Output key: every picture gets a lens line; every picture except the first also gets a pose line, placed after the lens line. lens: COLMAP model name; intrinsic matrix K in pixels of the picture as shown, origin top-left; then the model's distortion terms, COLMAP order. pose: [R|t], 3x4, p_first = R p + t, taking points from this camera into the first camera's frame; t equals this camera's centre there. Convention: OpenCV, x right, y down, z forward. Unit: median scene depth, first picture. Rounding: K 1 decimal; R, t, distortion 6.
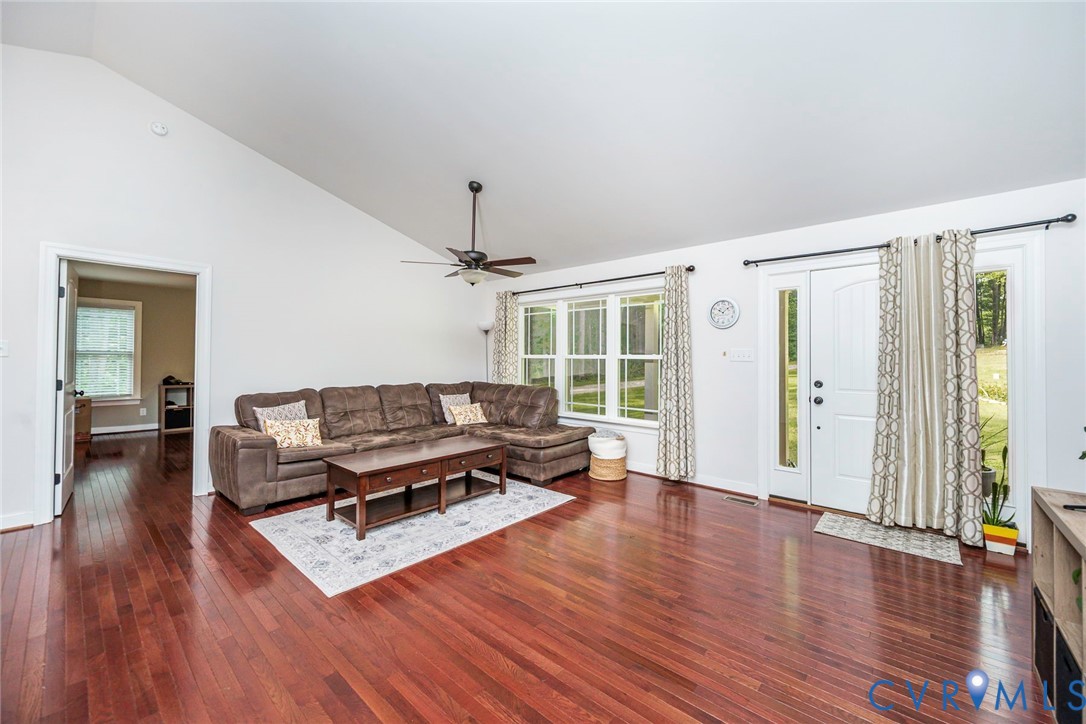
lens RADIAL K [[417.2, 0, 546.4], [0, 417.2, 357.5], [0, 0, 1]] dist [-0.000595, -0.000026]
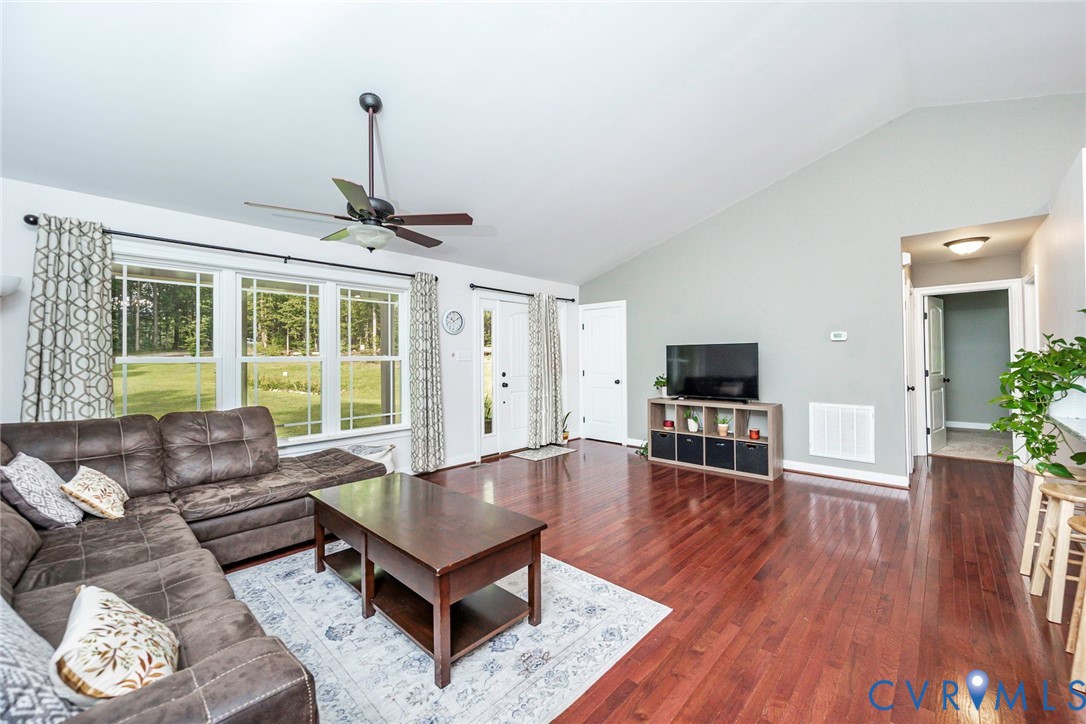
lens RADIAL K [[433.8, 0, 543.0], [0, 433.8, 362.0], [0, 0, 1]] dist [-0.001217, -0.000089]
pose [[0.035094, -0.012442, 0.999307, -0.851900], [0.011899, 0.999857, 0.012030, -0.000571], [-0.999313, 0.011469, 0.035237, 0.709071]]
